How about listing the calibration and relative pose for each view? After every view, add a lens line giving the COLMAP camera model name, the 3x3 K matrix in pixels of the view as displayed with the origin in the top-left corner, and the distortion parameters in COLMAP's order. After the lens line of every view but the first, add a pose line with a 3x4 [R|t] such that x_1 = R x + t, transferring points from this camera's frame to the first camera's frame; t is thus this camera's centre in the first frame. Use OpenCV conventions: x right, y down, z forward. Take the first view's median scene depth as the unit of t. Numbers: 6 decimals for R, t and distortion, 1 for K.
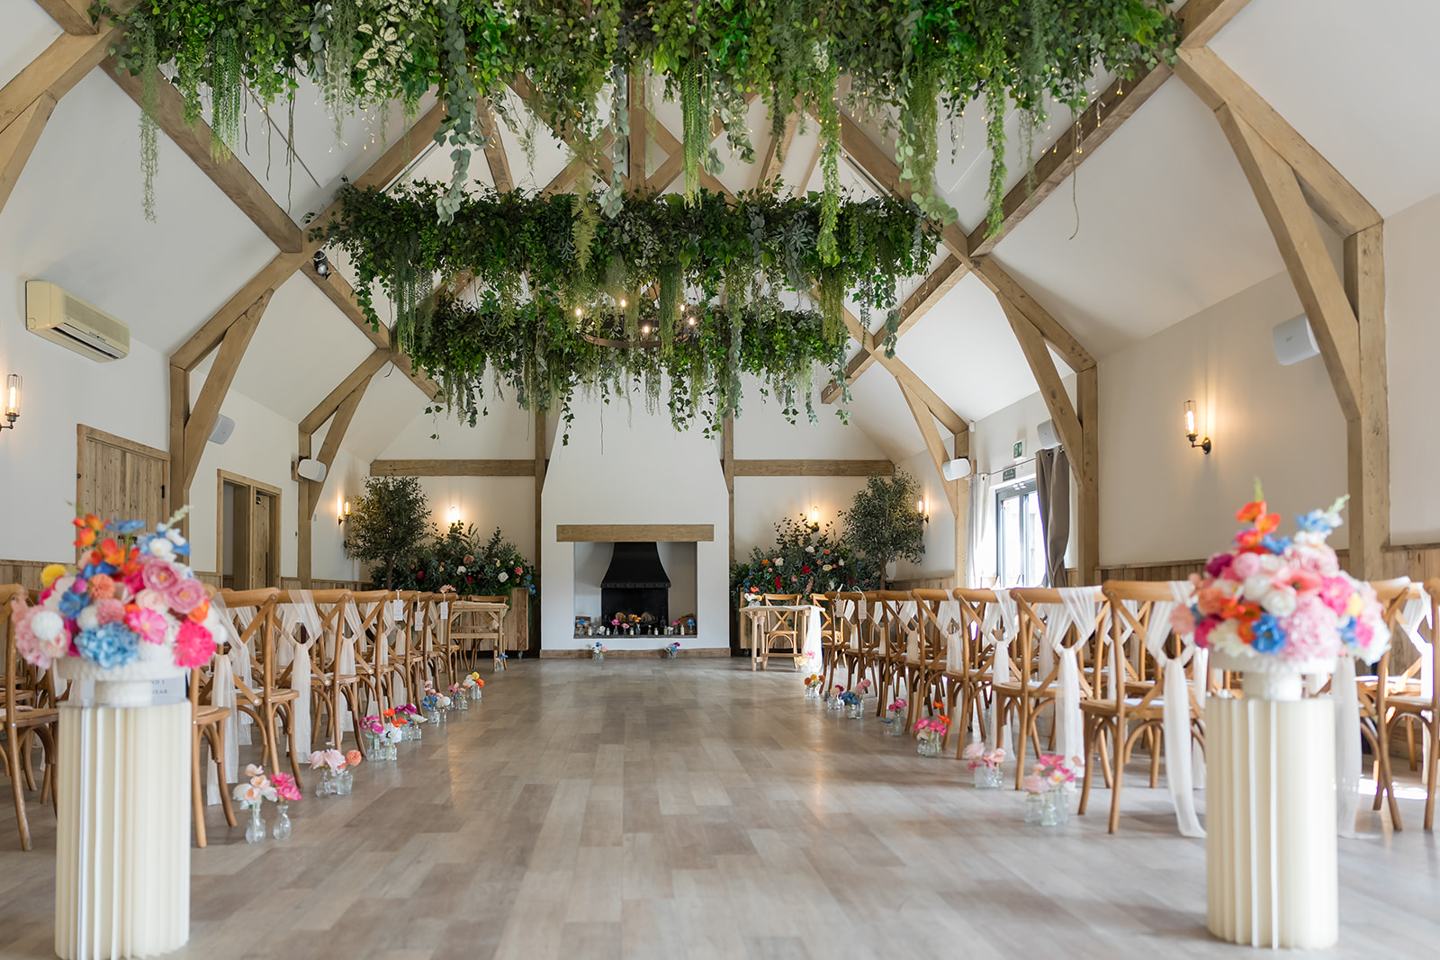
lens RADIAL K [[2111.6, 0, 720.0], [0, 2111.6, 480.0], [0, 0, 1]] dist [-0.001612, 0.051017]
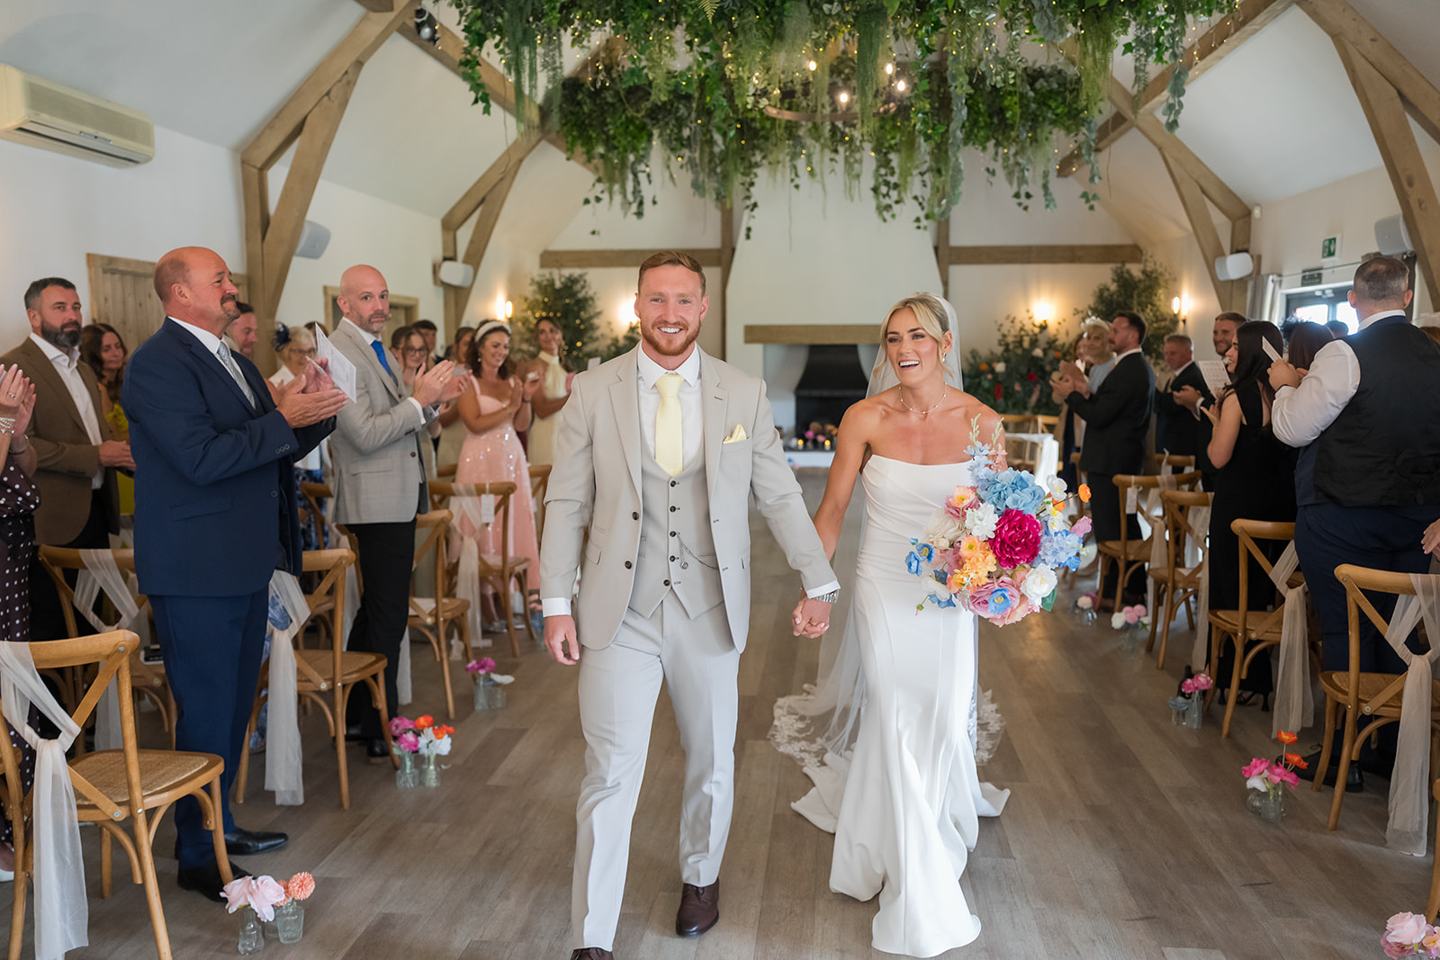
lens RADIAL K [[1543.0, 0, 645.5], [0, 1543.0, 519.8], [0, 0, 1]] dist [-0.000156, -0.004557]
pose [[0.983844, 0.022288, -0.177636, -0.001336], [0.015397, 0.978010, 0.207991, -0.036134], [0.178366, -0.207366, 0.961865, 0.376856]]
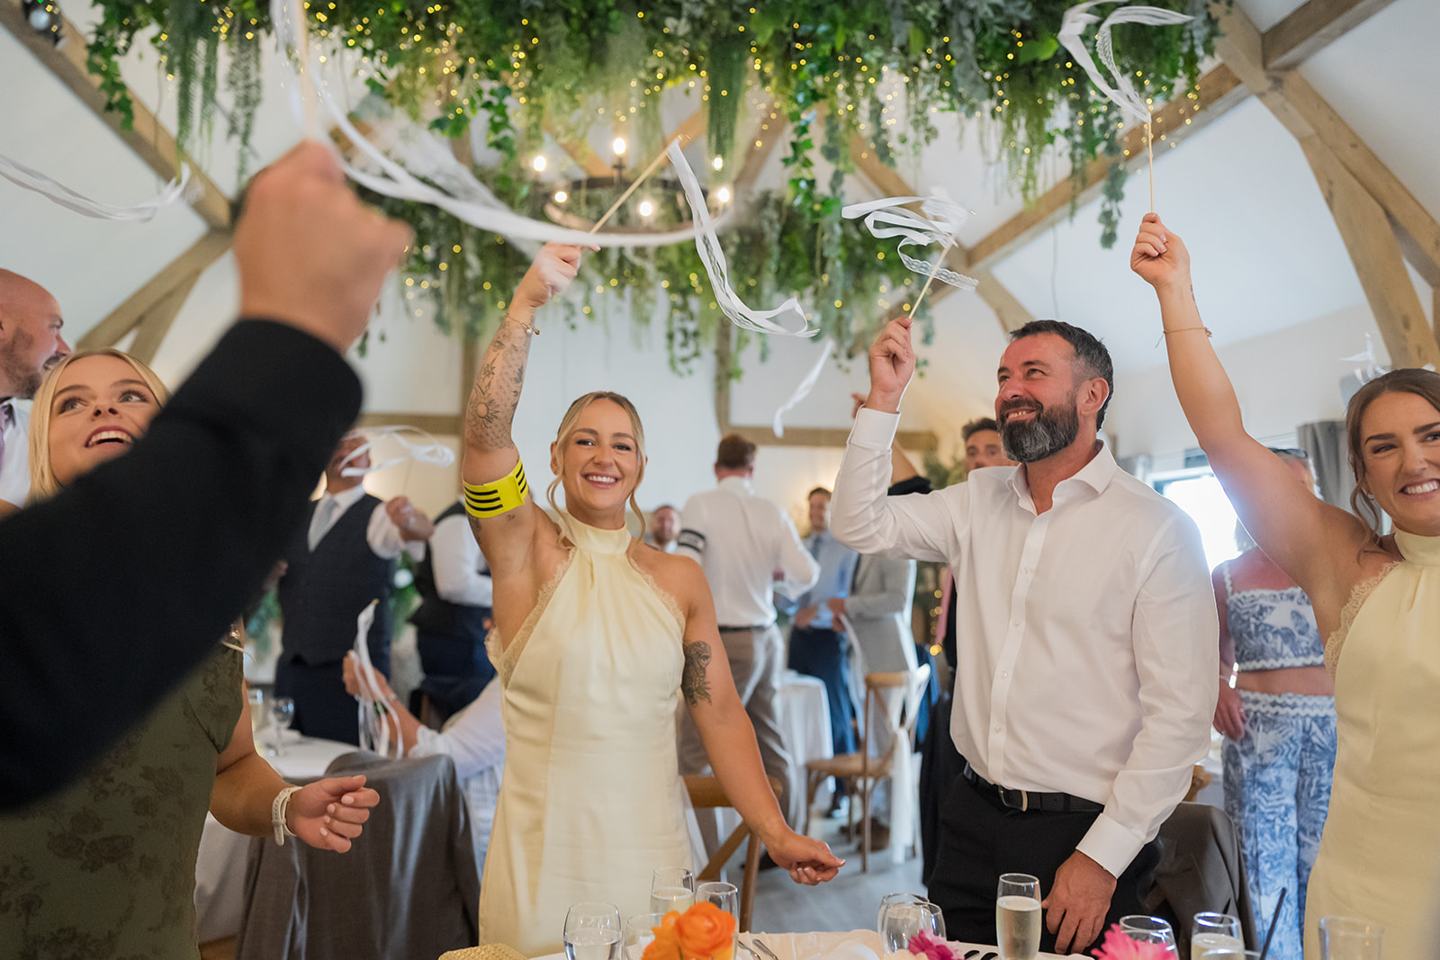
lens RADIAL K [[1257.7, 0, 719.5], [0, 1257.7, 478.4], [0, 0, 1]] dist [-0.004002, -0.001352]
pose [[0.993159, 0.029751, 0.112916, -0.050858], [-0.032957, 0.999102, 0.026629, -0.002333], [-0.112022, -0.030168, 0.993248, 0.605631]]
